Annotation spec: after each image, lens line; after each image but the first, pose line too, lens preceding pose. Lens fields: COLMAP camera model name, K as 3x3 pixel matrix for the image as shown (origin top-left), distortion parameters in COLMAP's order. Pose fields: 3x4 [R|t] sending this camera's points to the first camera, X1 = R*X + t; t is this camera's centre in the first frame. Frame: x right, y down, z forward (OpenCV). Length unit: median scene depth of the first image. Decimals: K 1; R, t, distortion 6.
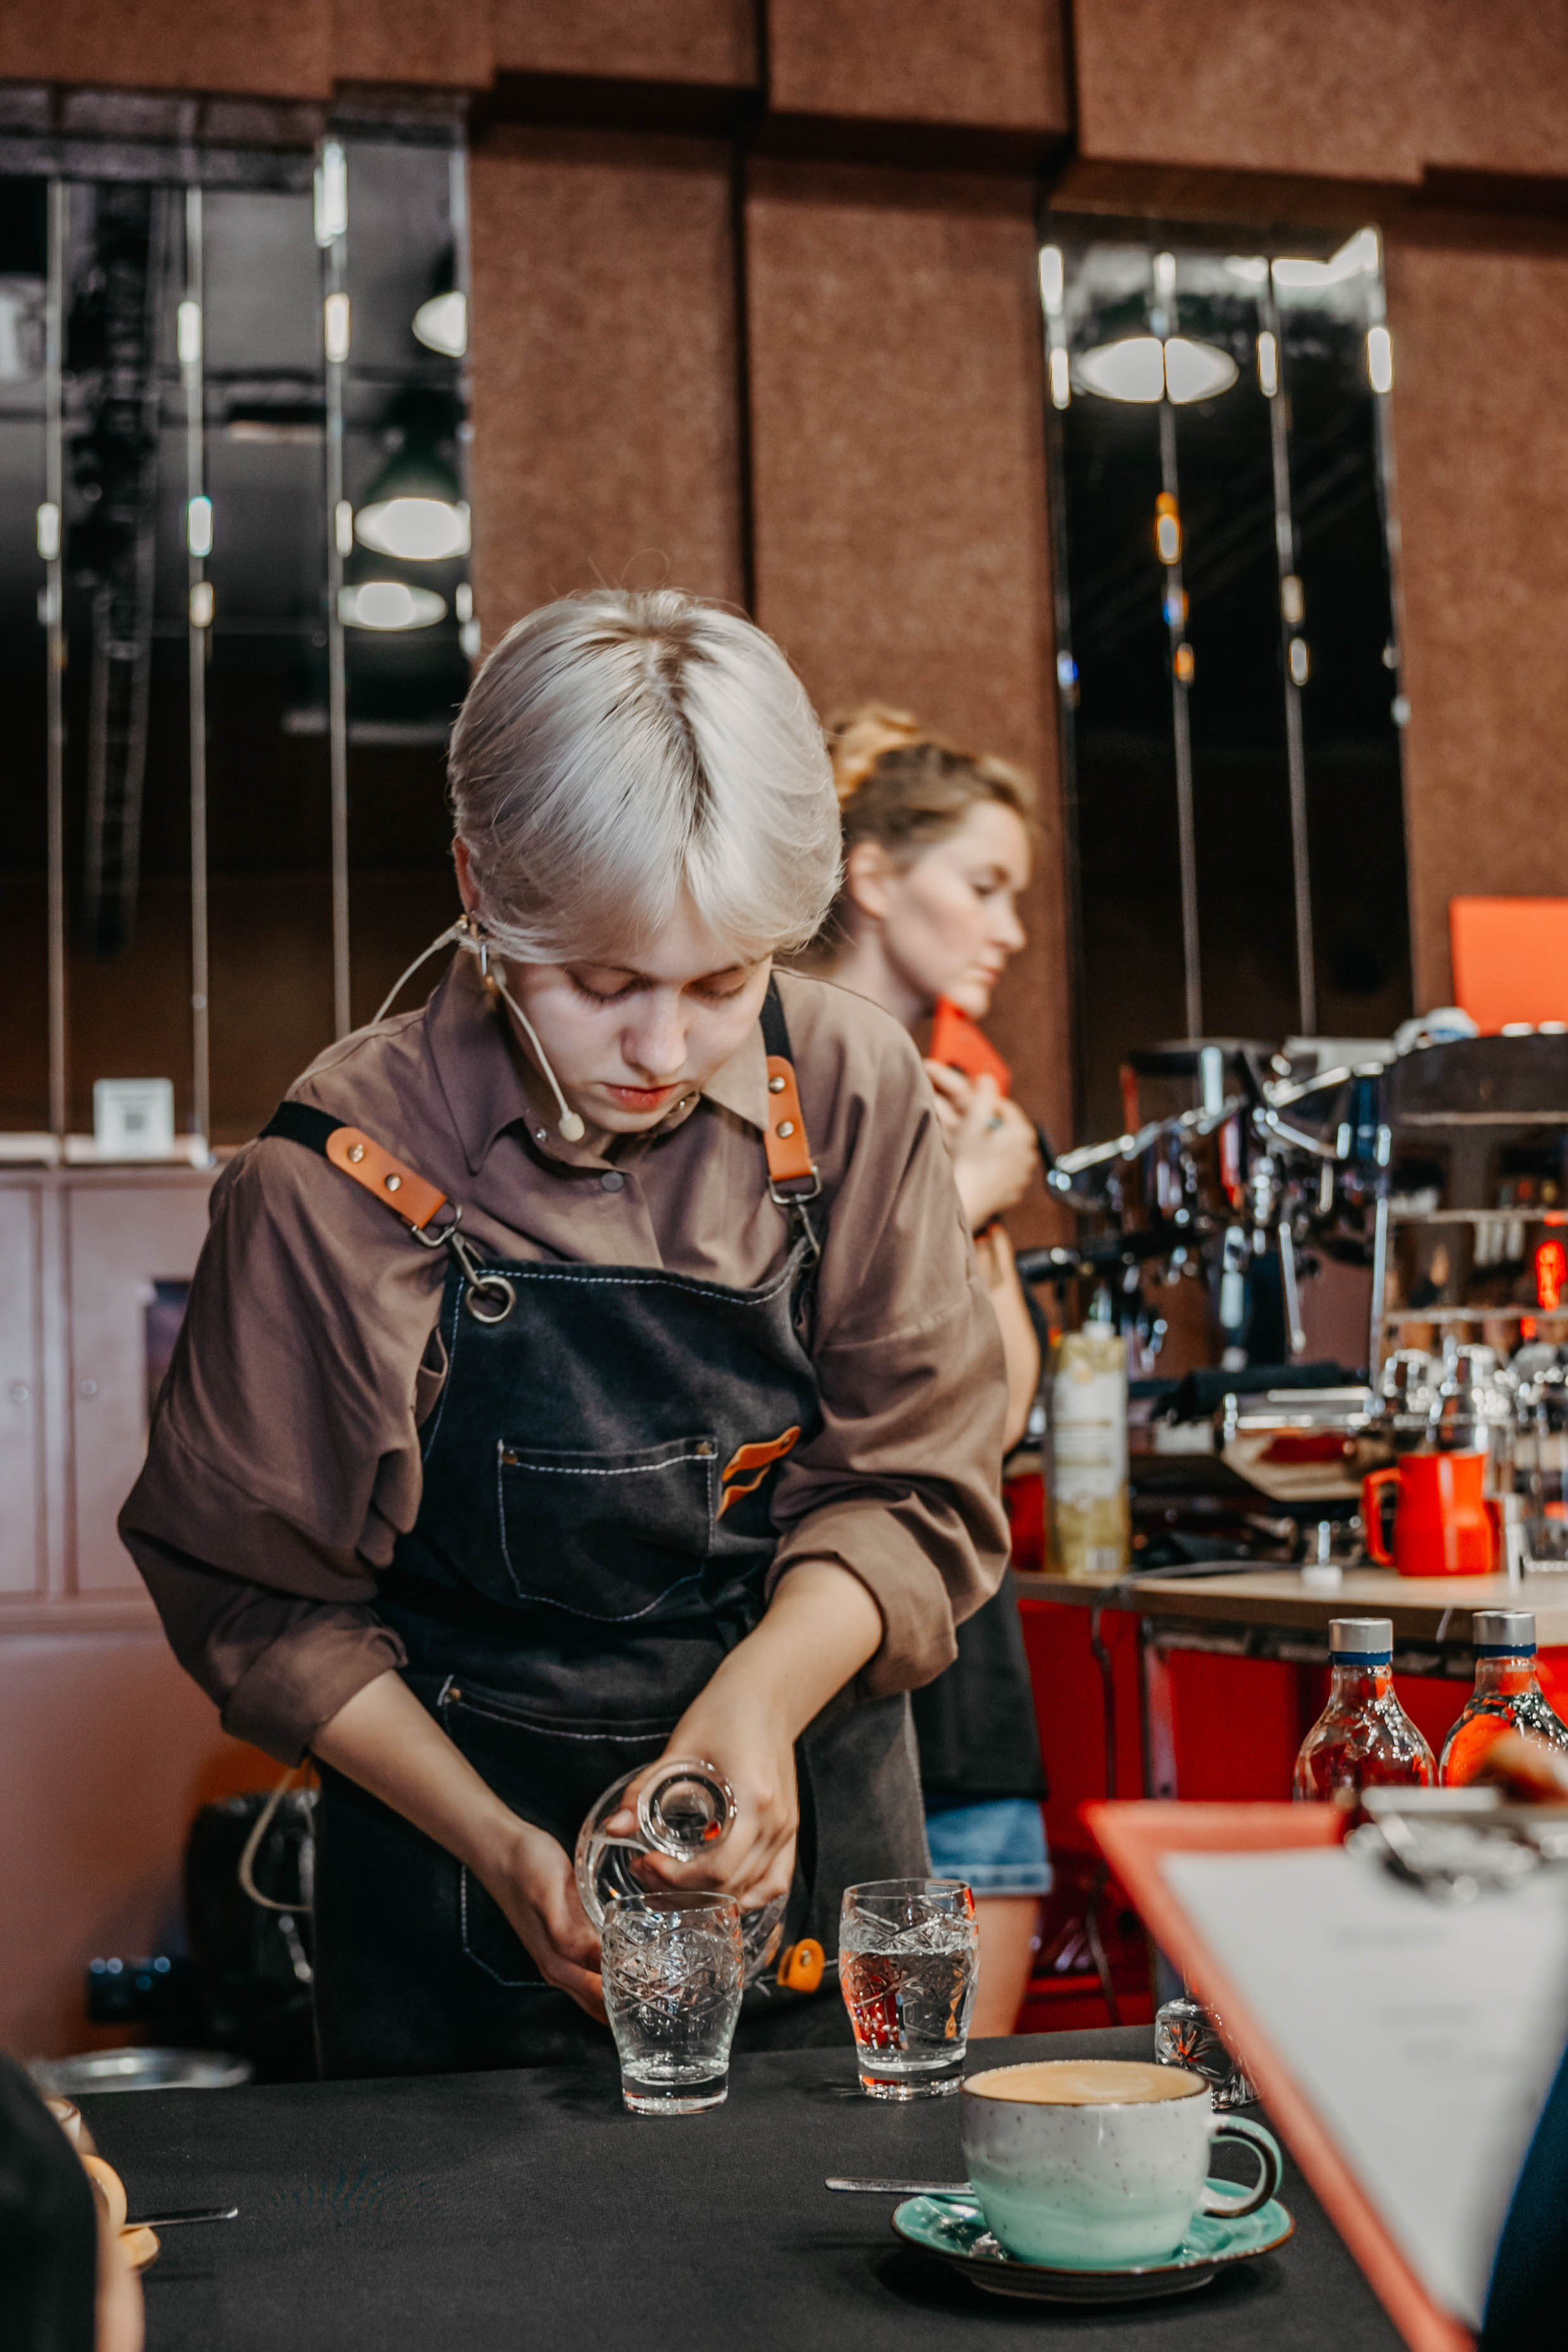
lens RADIAL K [[3037.2, 0, 777.6], [0, 3037.2, 1173.4], [0, 0, 1]] dist [-0.092426, 0.000000]
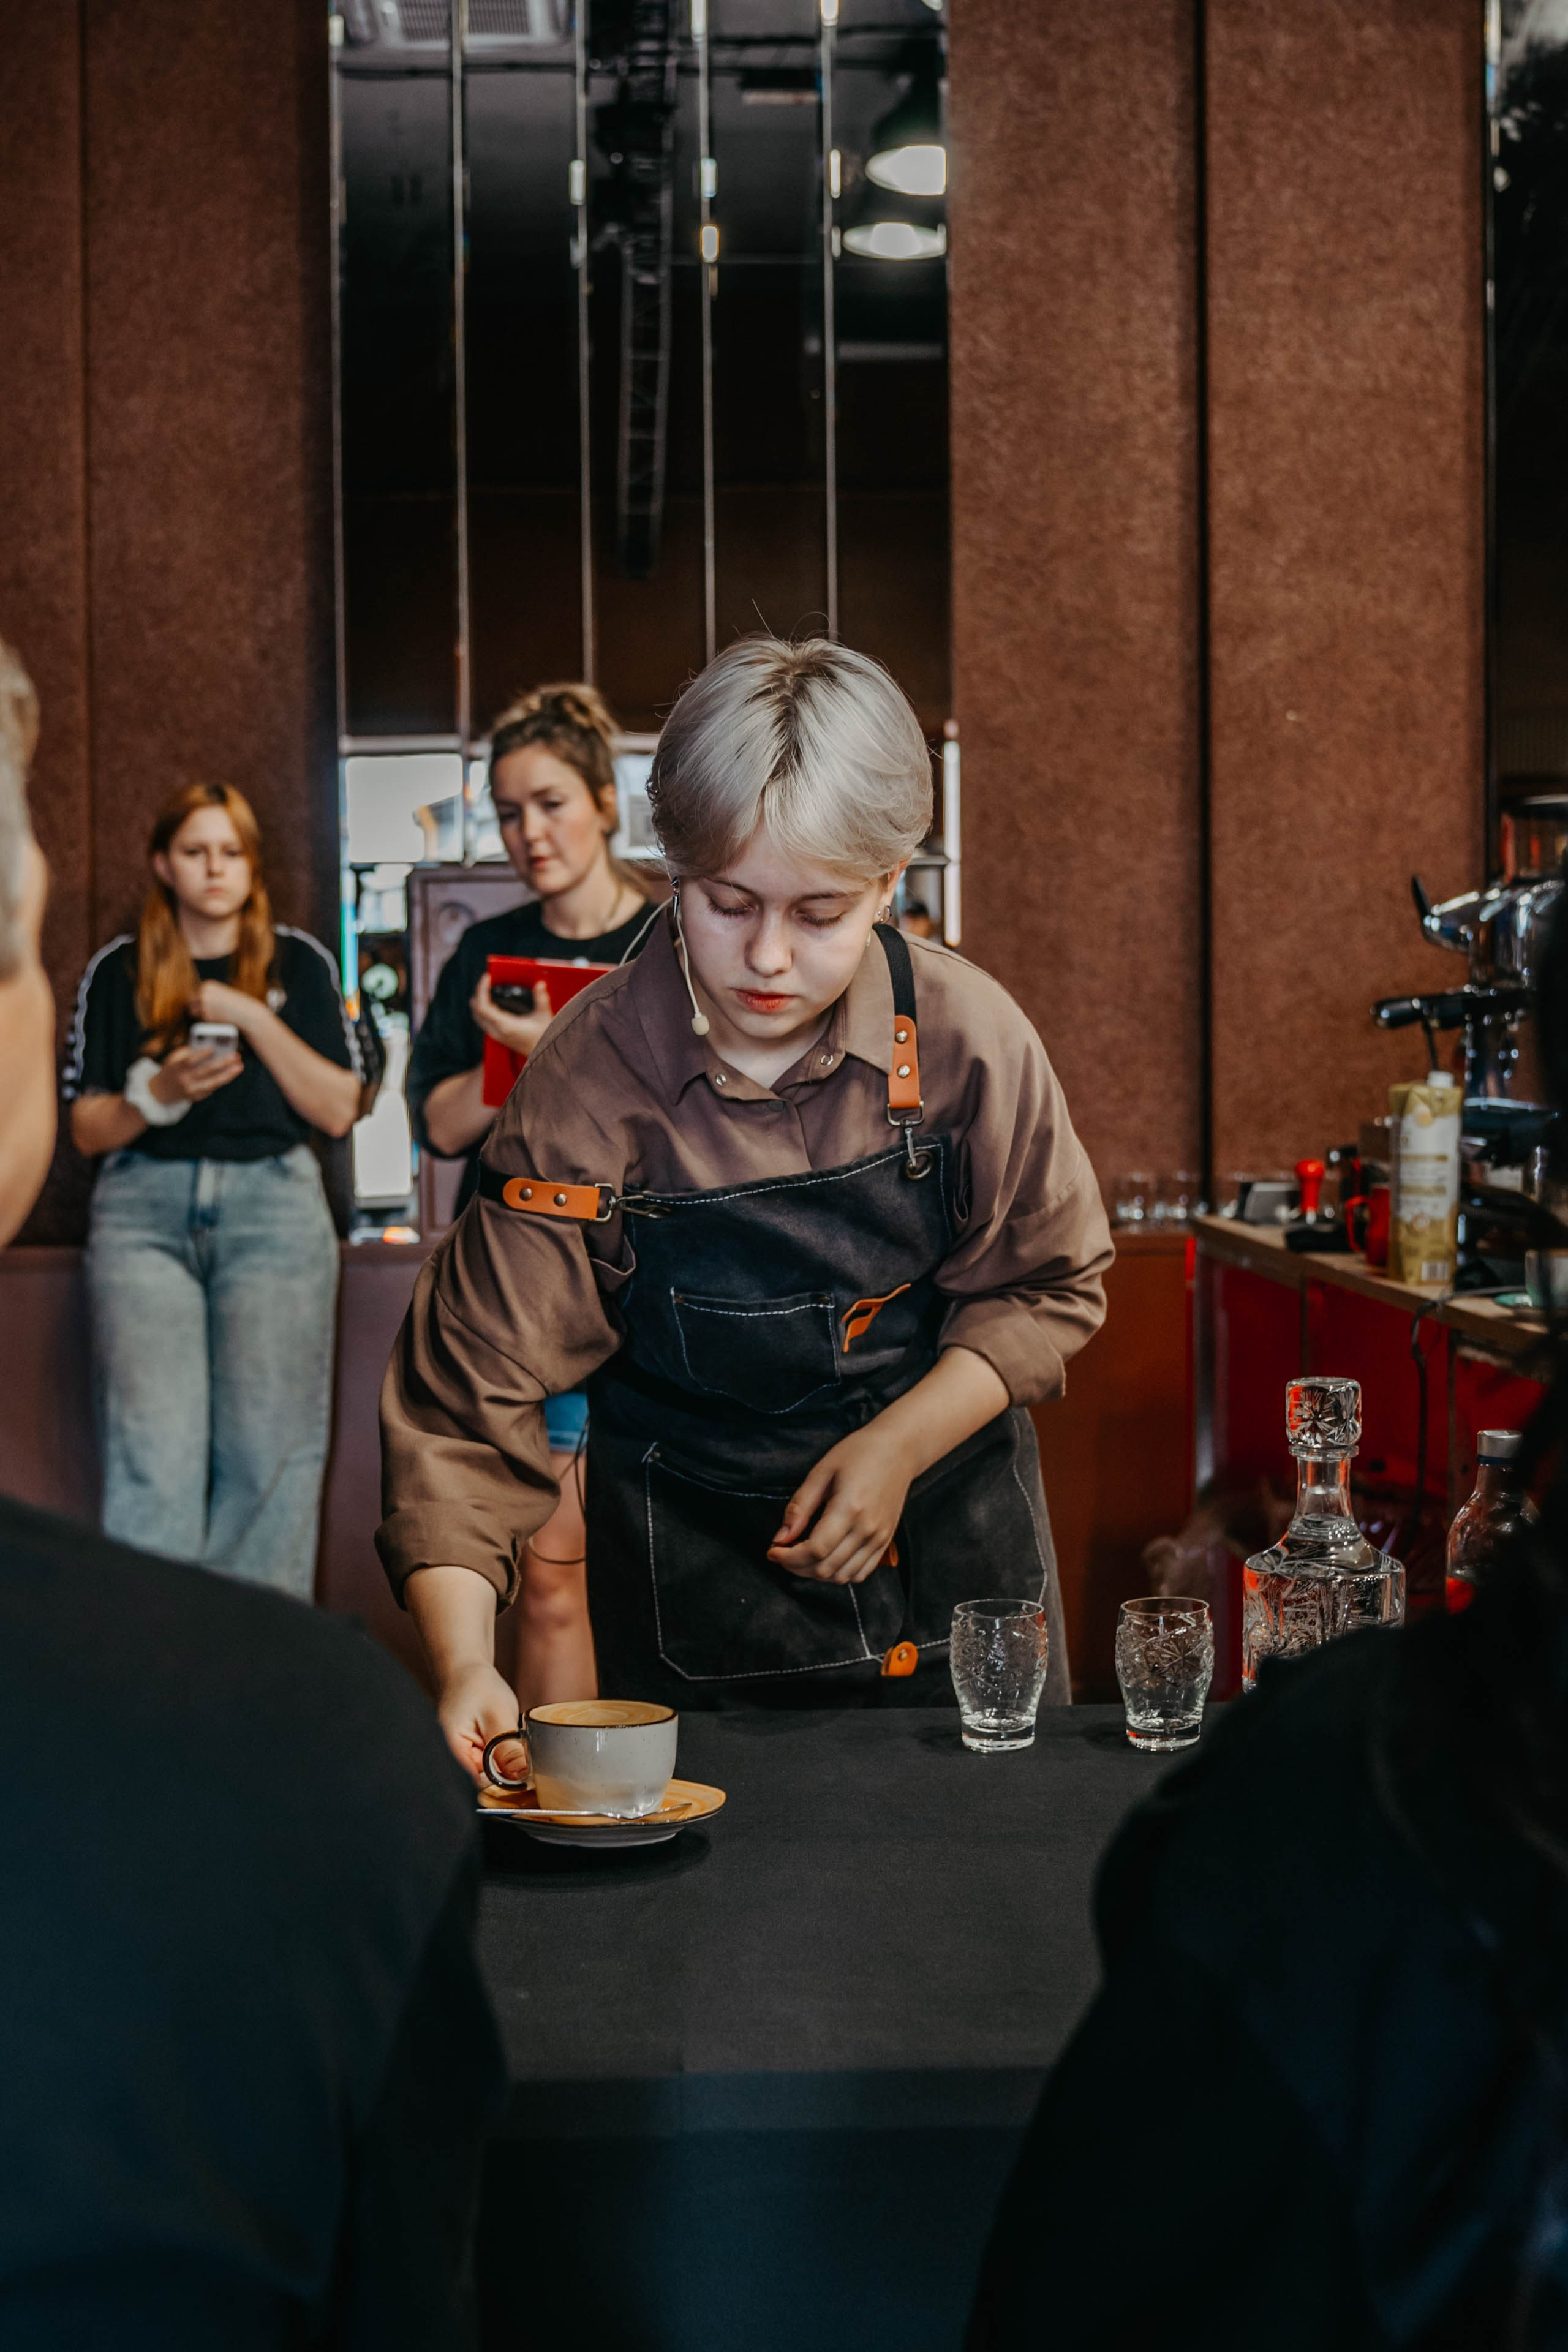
lens RADIAL K [[3037.2, 0, 792.4], [0, 3037.2, 1180.5], [0, 0, 1]] dist [-0.092426, 0.000000]
pose [[0.985713, 0.032080, -0.165349, 0.034443], [-0.004339, 0.986205, 0.165469, -0.069572], [0.168377, -0.162388, 0.972255, -0.138703]]
